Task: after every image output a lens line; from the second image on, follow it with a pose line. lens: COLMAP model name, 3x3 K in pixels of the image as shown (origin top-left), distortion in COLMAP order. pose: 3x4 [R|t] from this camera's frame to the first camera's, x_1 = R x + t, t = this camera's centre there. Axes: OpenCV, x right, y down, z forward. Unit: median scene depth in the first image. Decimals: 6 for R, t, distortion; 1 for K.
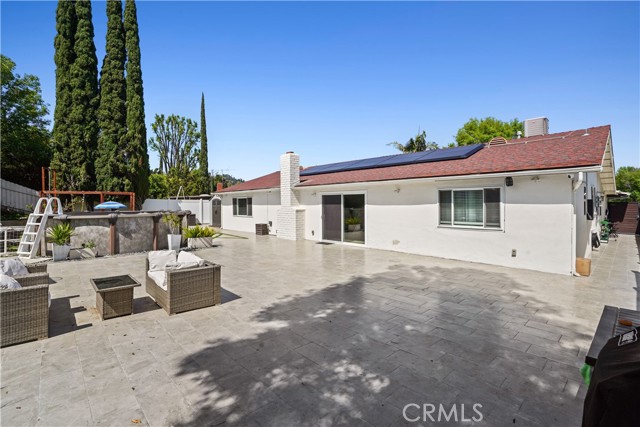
lens RADIAL K [[297.9, 0, 315.2], [0, 297.9, 210.8], [0, 0, 1]] dist [-0.002395, 0.000446]
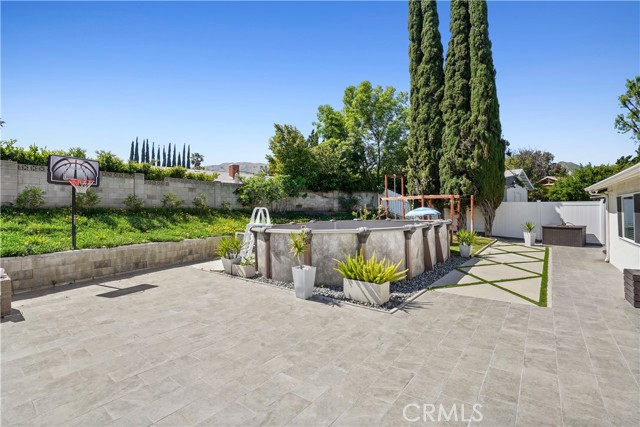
lens RADIAL K [[300.8, 0, 316.2], [0, 300.8, 202.5], [0, 0, 1]] dist [-0.004086, -0.000434]
pose [[0.195047, -0.023530, -0.980512, 0.058497], [-0.012745, 0.999567, -0.026523, -0.016616], [0.980711, 0.017670, 0.194662, 0.474104]]
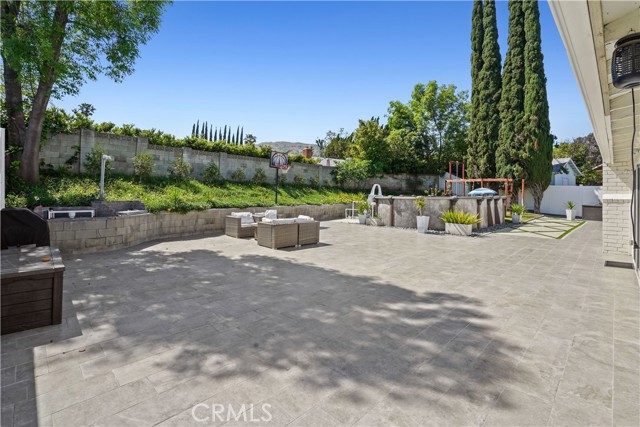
lens RADIAL K [[311.7, 0, 321.3], [0, 311.7, 184.5], [0, 0, 1]] dist [-0.002405, 0.000453]
pose [[0.091752, -0.017388, -0.995630, 0.323101], [-0.037712, 0.999070, -0.020923, 0.001335], [0.995068, 0.039467, 0.091011, 0.275677]]
